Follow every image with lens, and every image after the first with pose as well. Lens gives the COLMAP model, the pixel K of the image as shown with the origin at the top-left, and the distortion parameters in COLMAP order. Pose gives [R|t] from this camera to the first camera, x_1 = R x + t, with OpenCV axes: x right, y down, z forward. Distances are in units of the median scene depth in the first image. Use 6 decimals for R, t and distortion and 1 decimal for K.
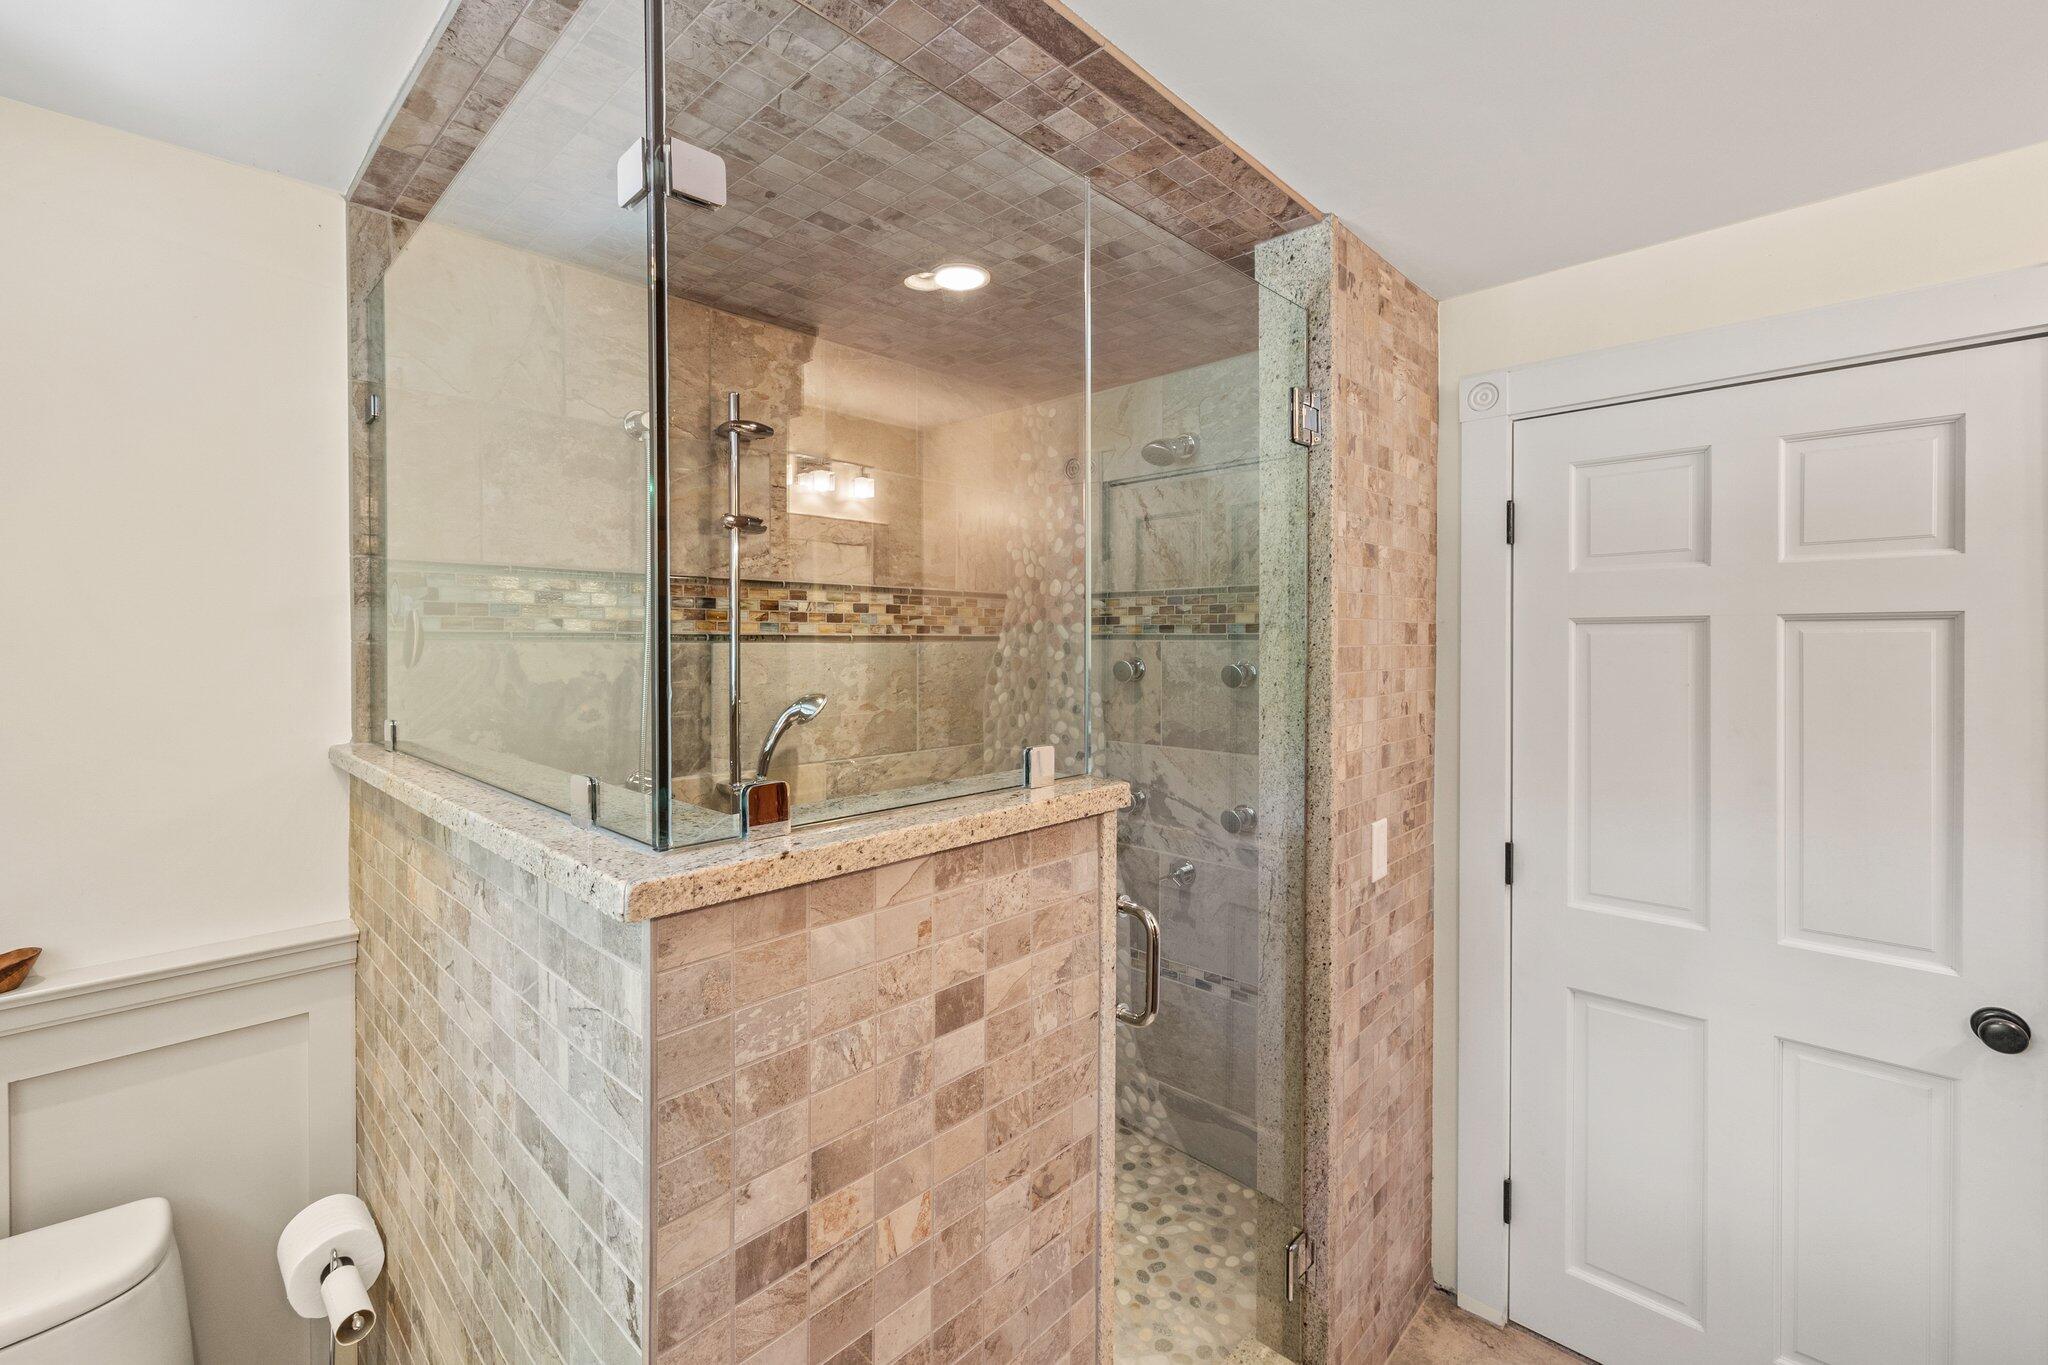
lens RADIAL K [[858.5, 0, 1019.1], [0, 858.5, 663.1], [0, 0, 1]] dist [0.003858, 0.000244]
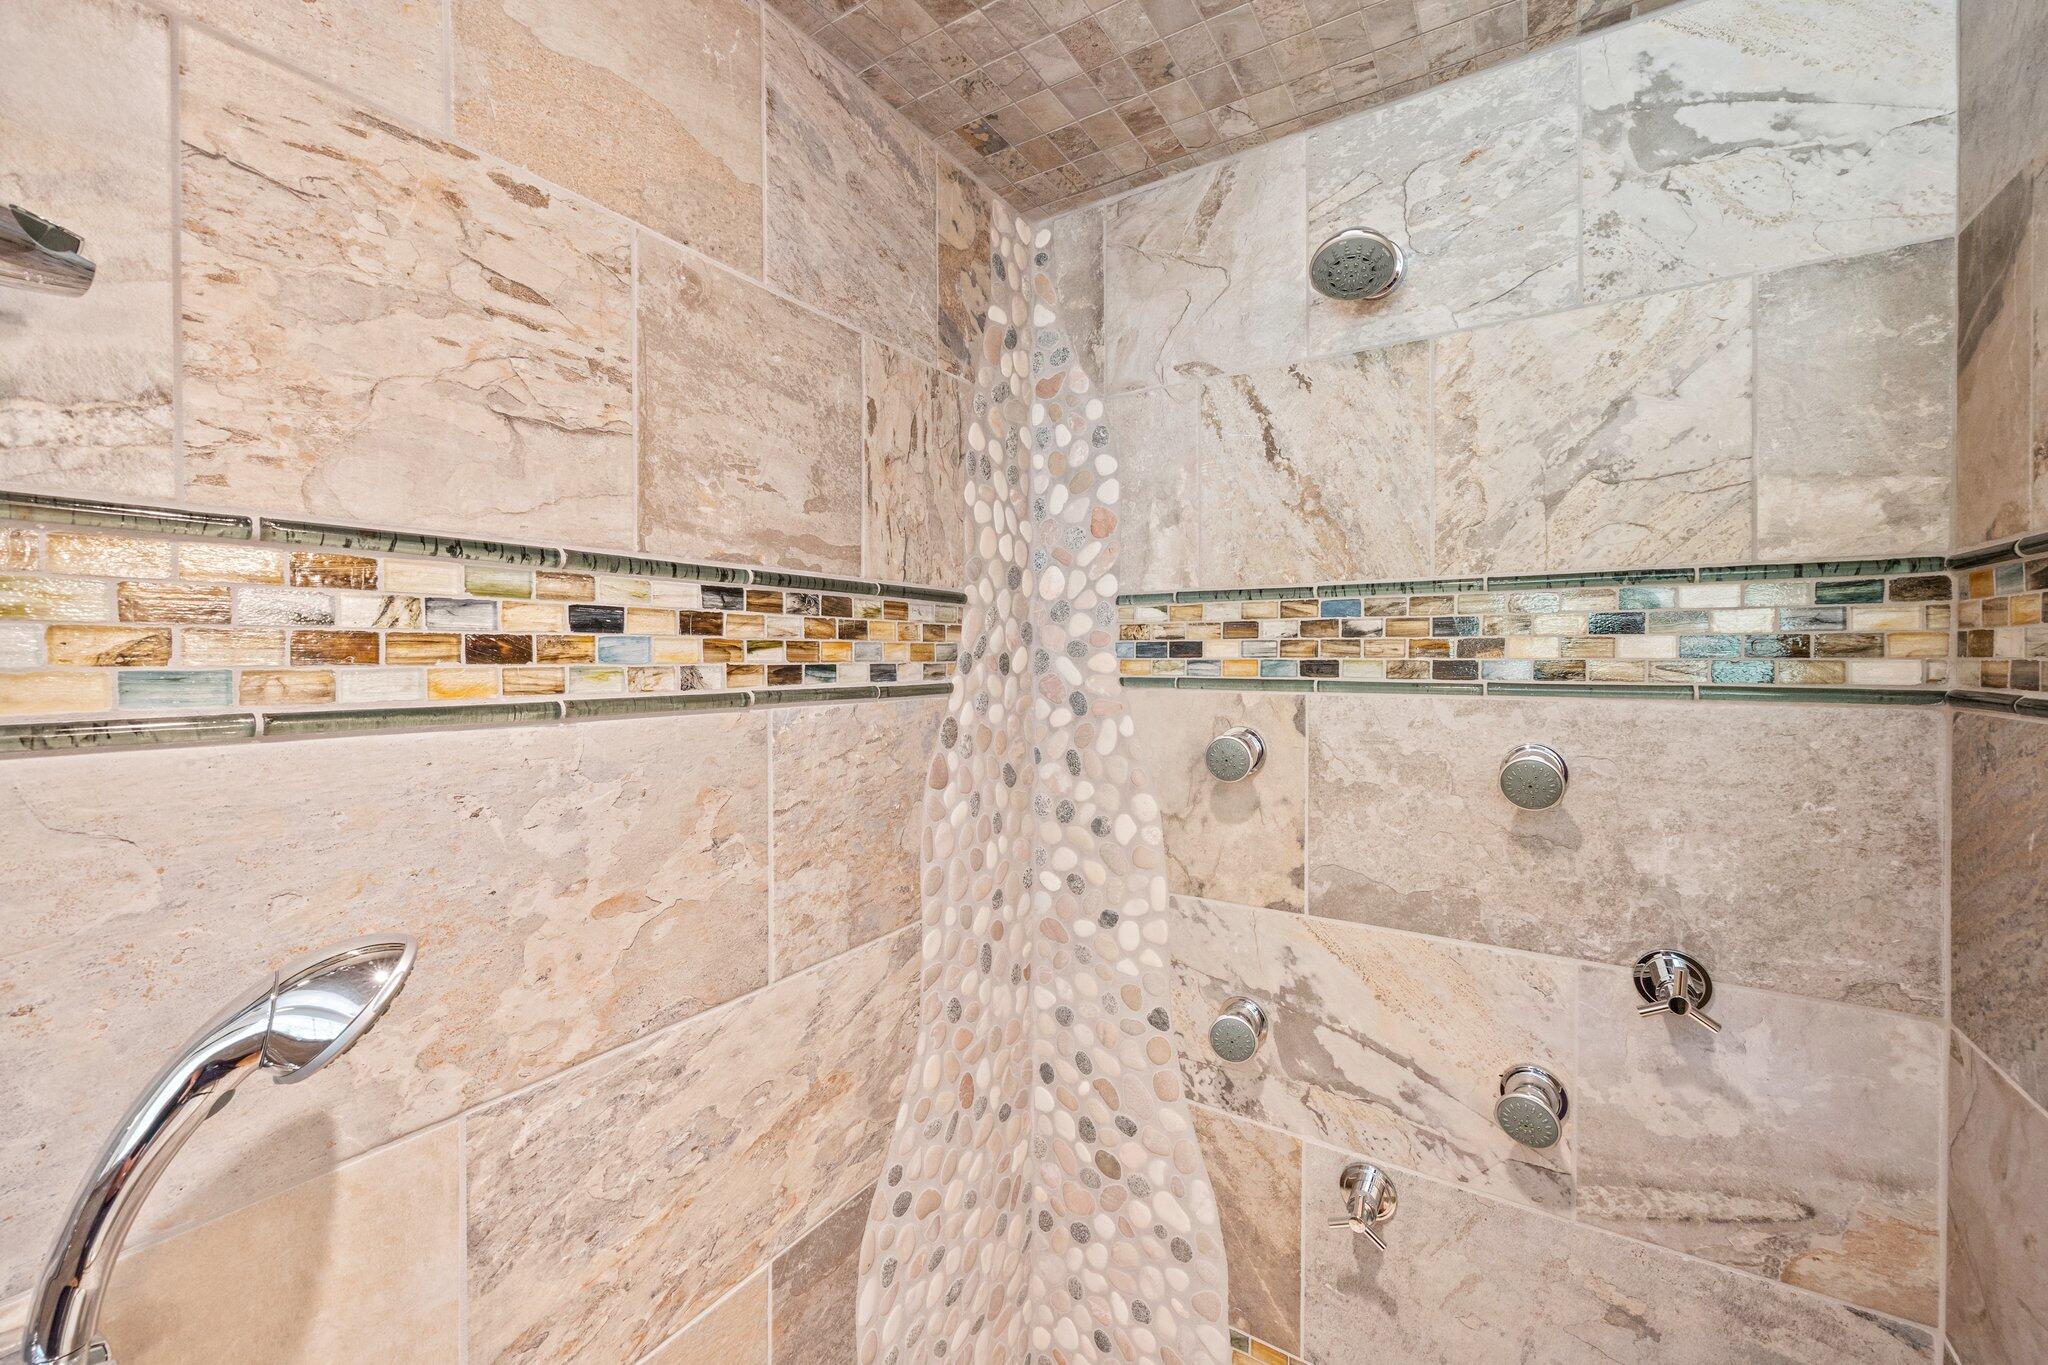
lens RADIAL K [[858.5, 0, 1030.1], [0, 858.5, 673.0], [0, 0, 1]] dist [0.003858, 0.000244]
pose [[0.984185, -0.005275, 0.177067, -0.067639], [0.006982, 0.999935, -0.009018, -0.034266], [-0.177008, 0.010112, 0.984157, 0.566373]]
